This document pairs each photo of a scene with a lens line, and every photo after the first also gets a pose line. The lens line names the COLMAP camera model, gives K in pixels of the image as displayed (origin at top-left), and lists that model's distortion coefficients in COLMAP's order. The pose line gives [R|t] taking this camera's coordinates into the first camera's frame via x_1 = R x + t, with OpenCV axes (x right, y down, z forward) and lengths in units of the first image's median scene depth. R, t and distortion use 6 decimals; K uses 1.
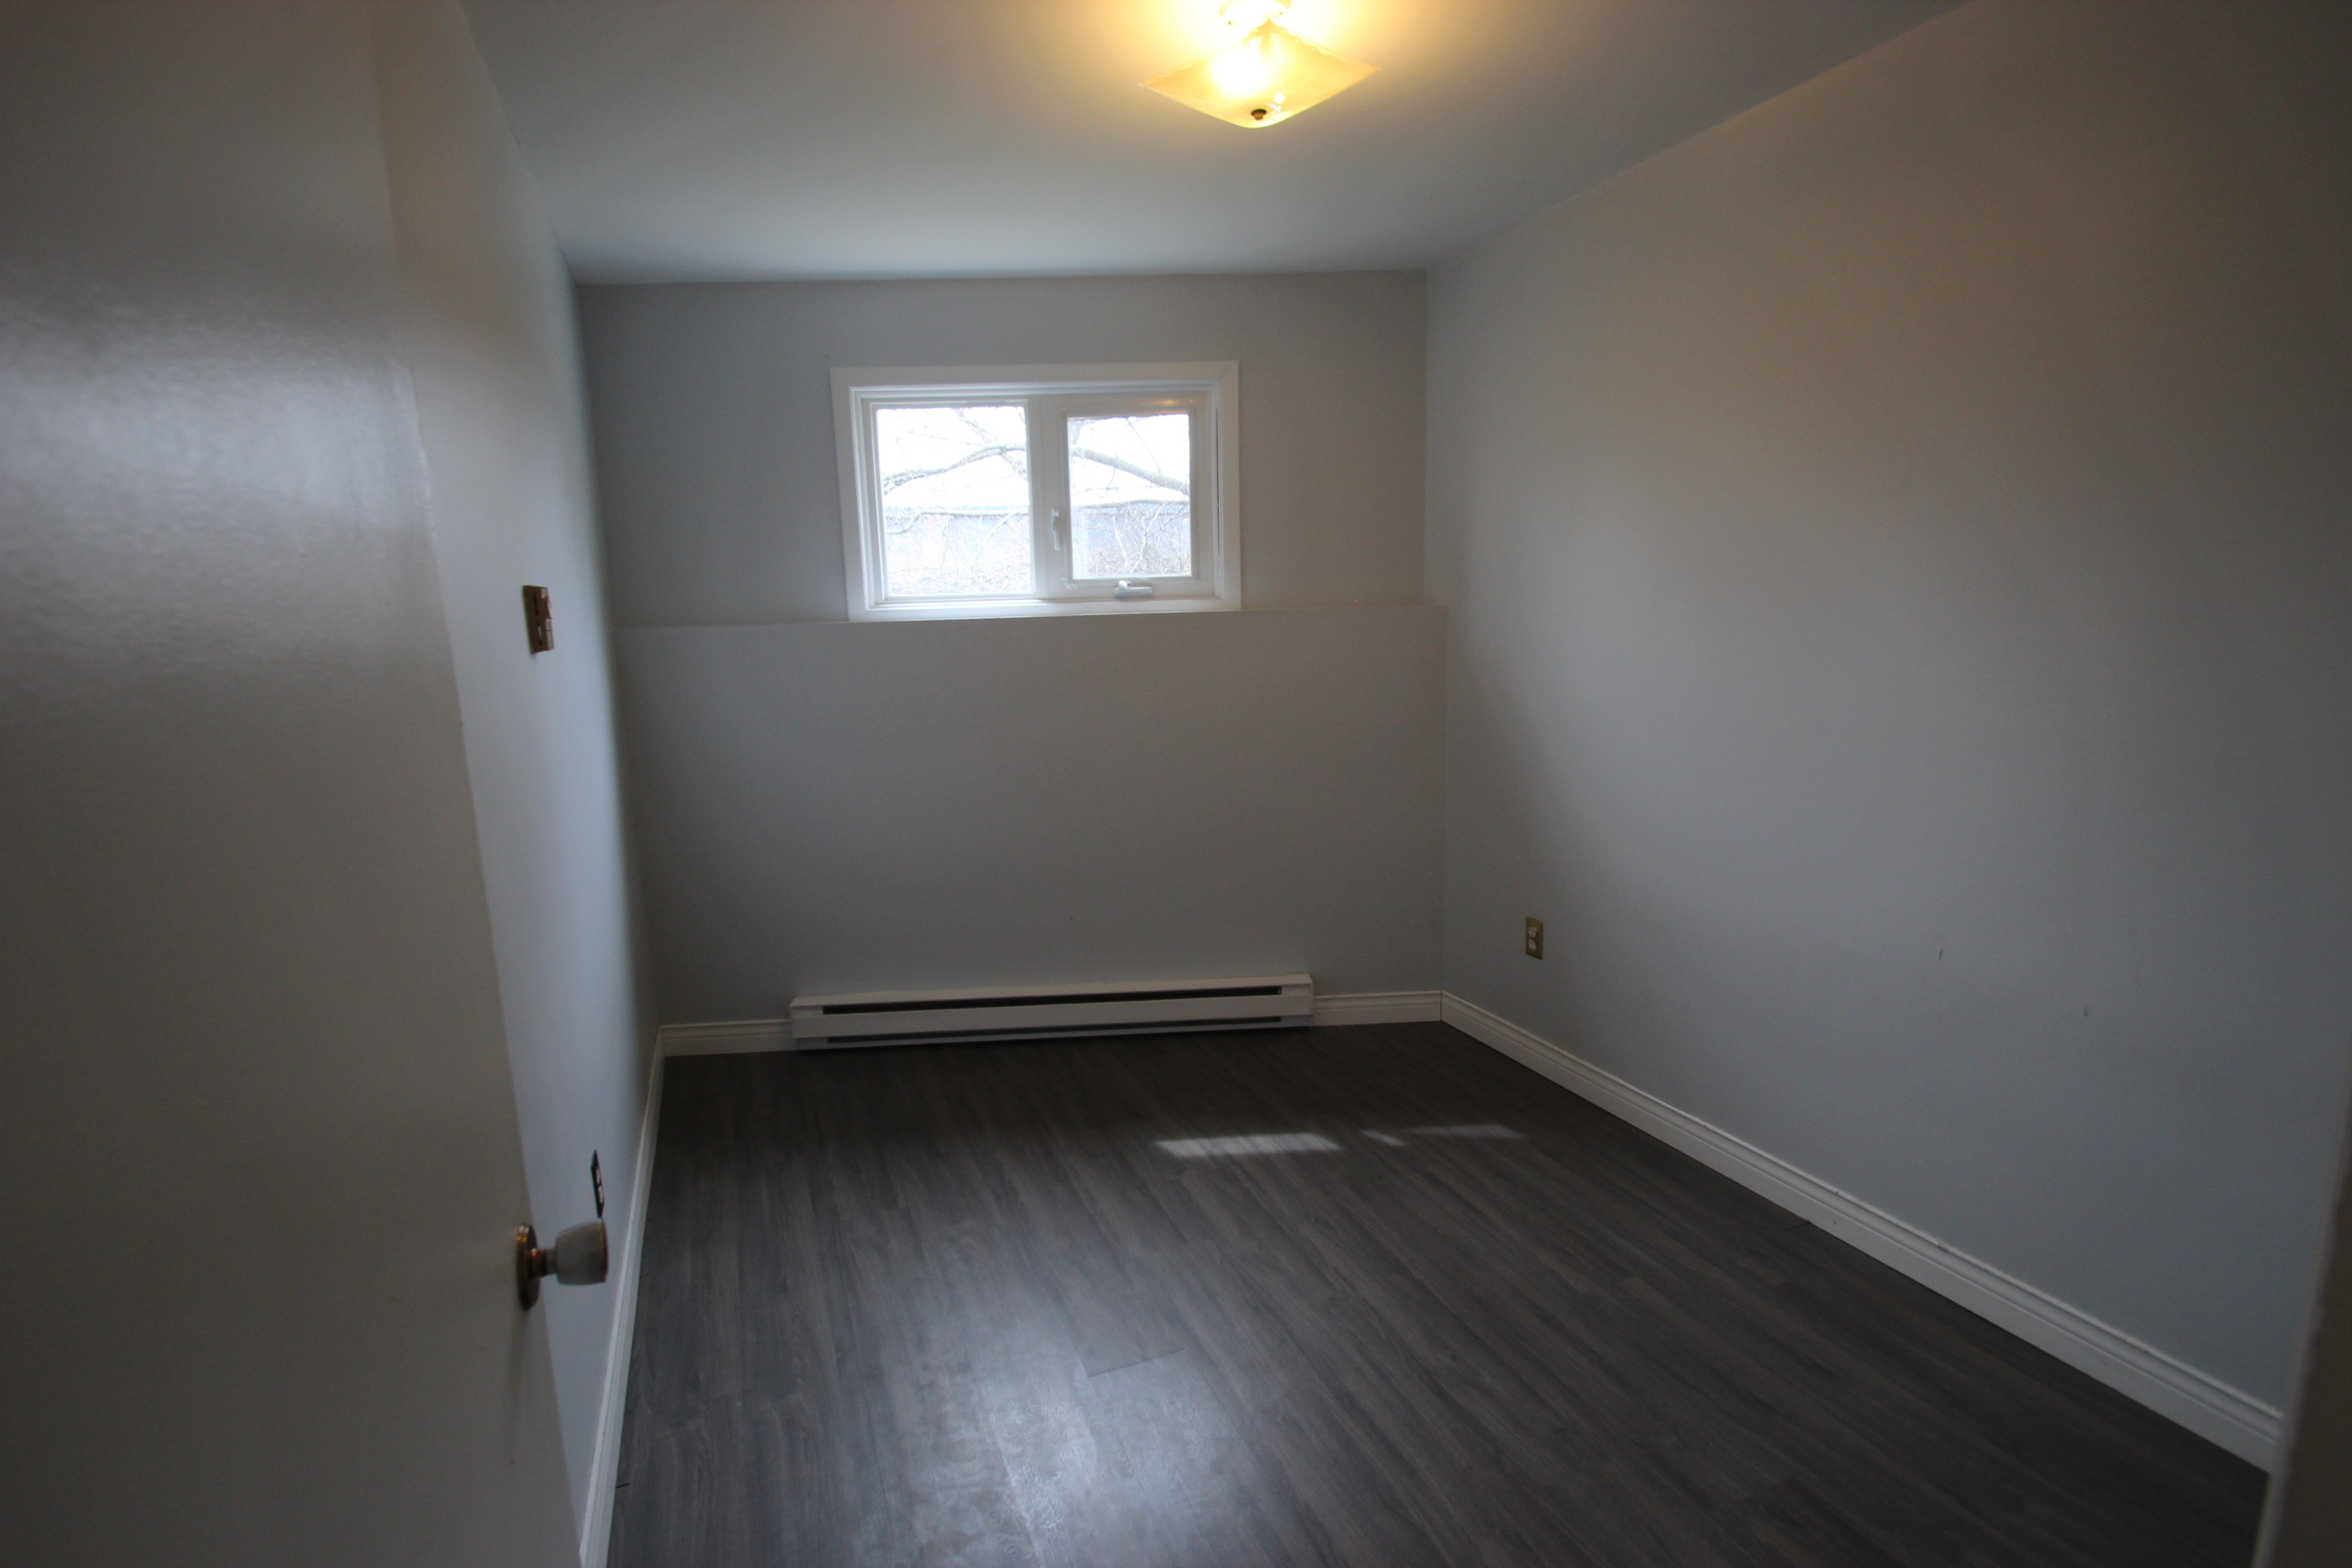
lens RADIAL K [[1068.2, 0, 1176.0], [0, 1068.2, 784.0], [0, 0, 1]] dist [0.000367, 0.000095]
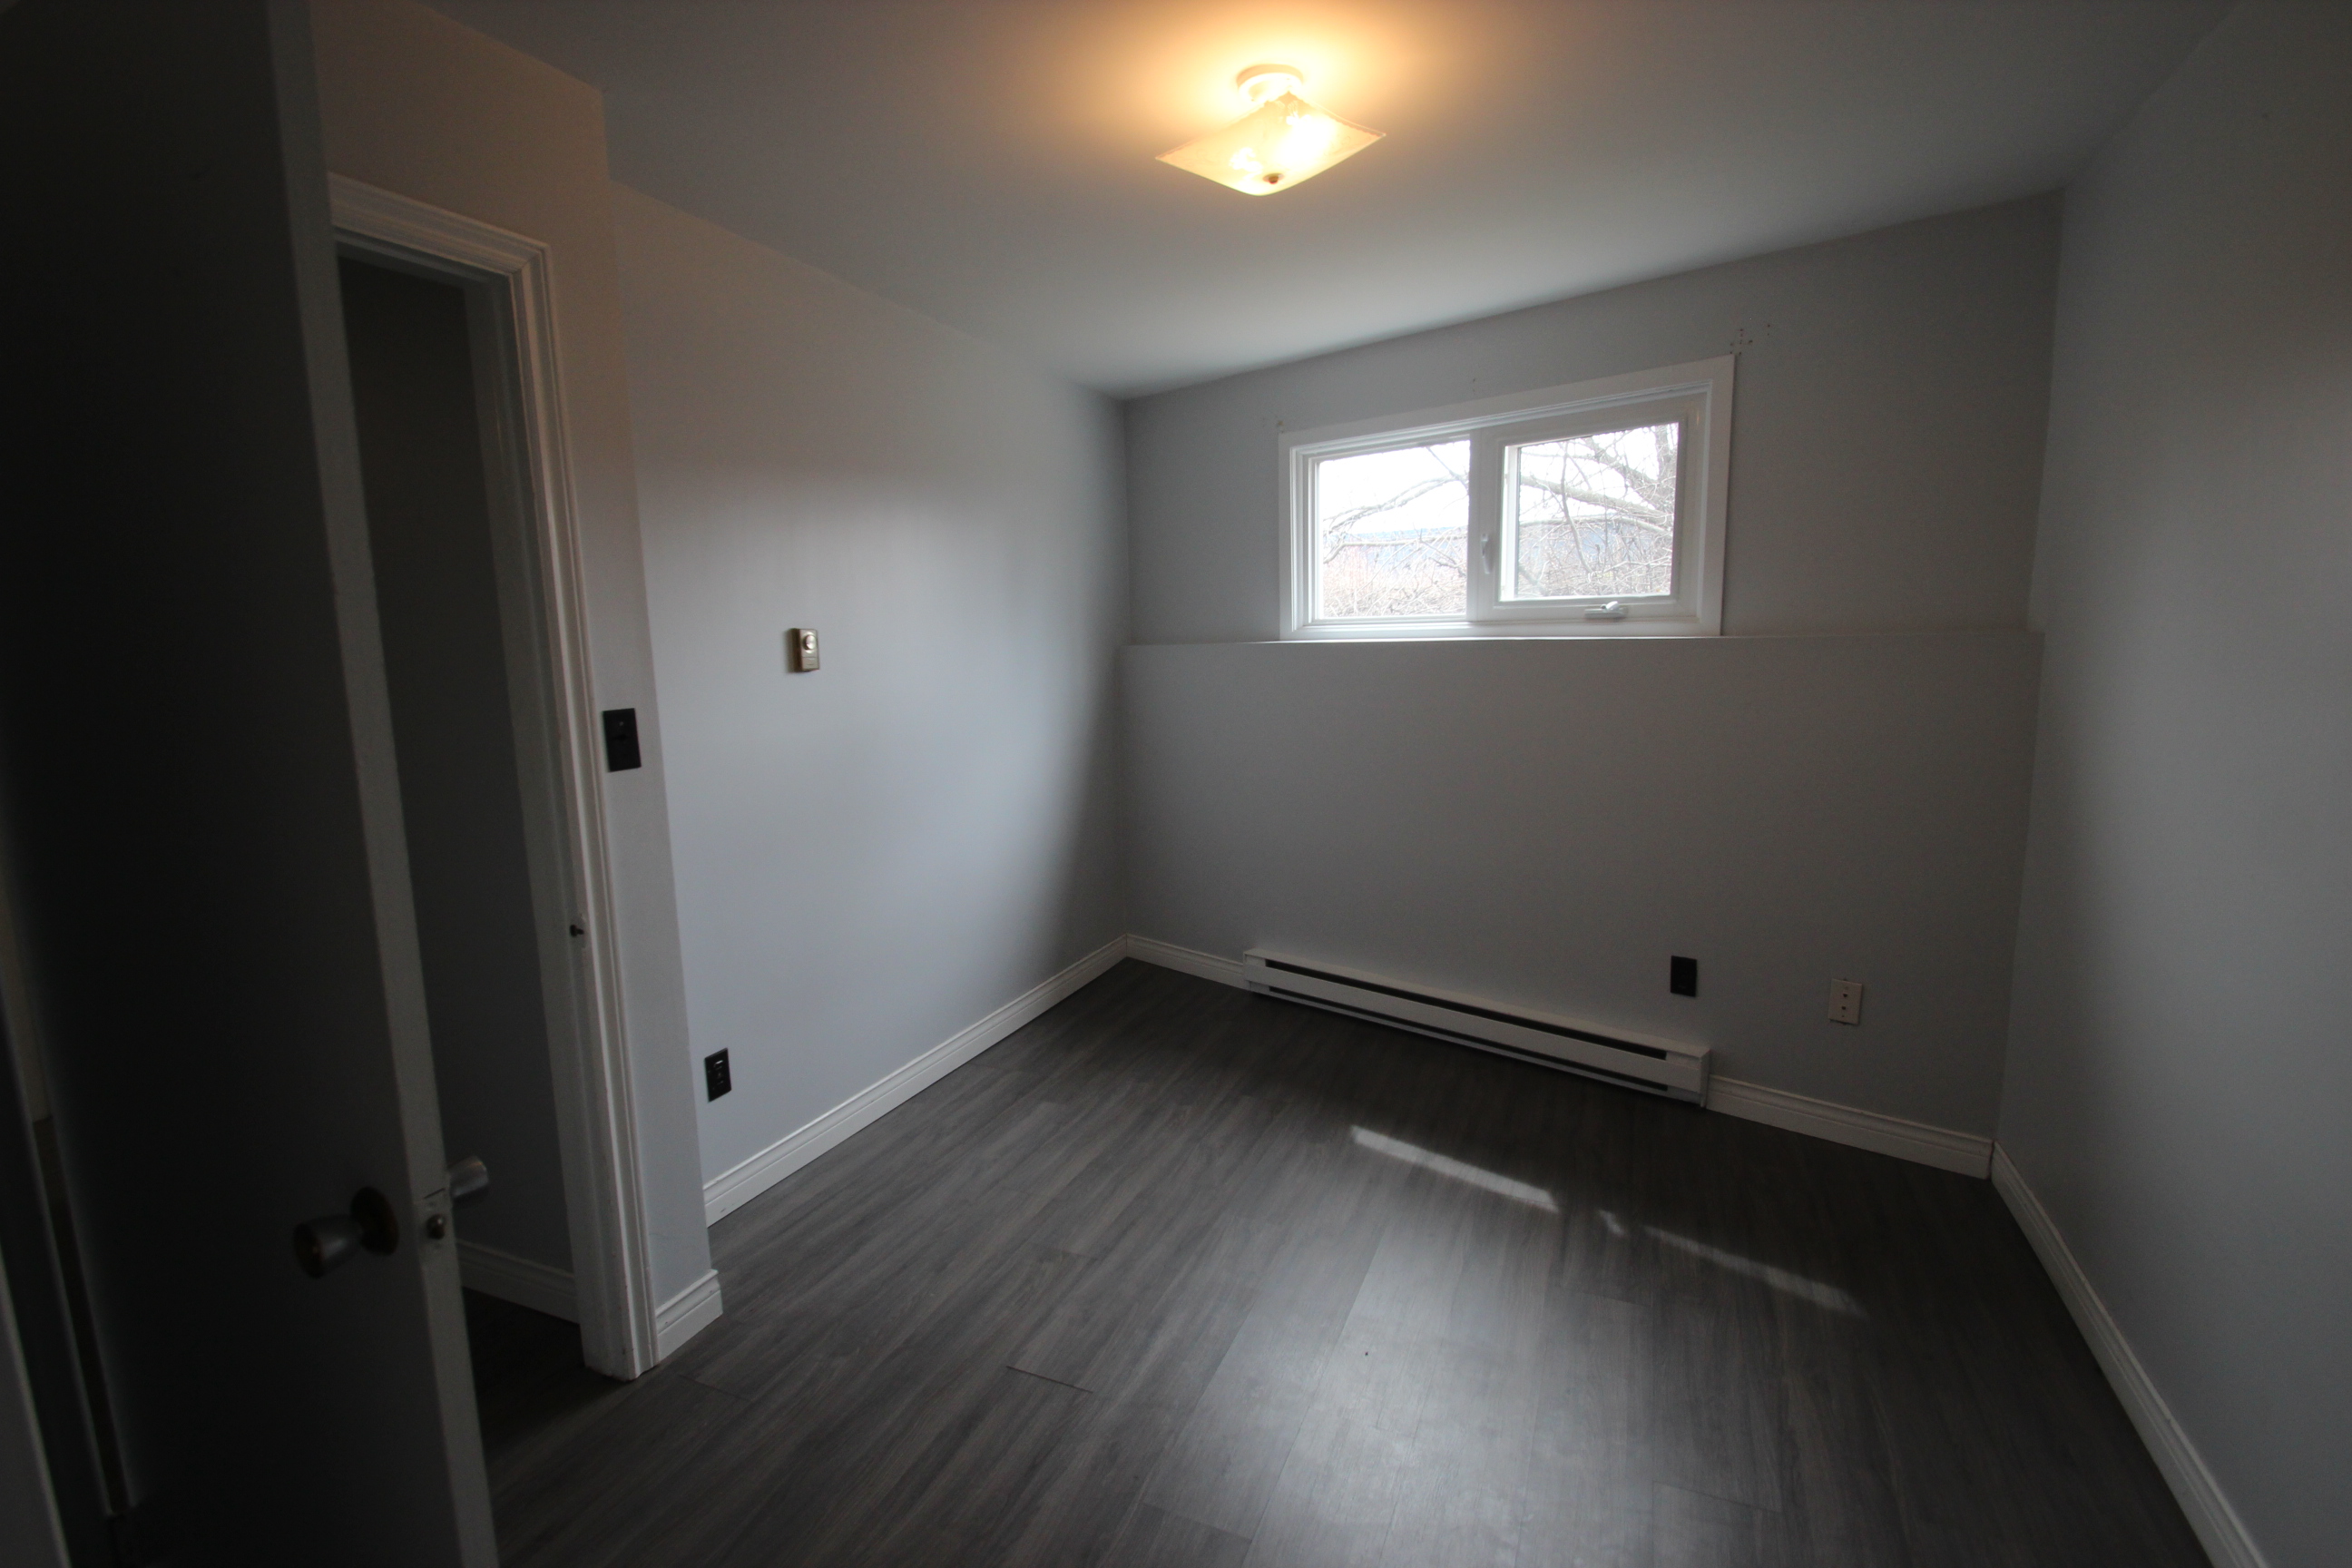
lens RADIAL K [[1068.2, 0, 1176.0], [0, 1068.2, 784.0], [0, 0, 1]] dist [0.000367, 0.000095]
pose [[0.706778, 0.107250, -0.699258, 0.421206], [-0.112249, 0.992921, 0.038835, -0.023414], [0.698473, 0.051044, 0.713813, 0.058961]]
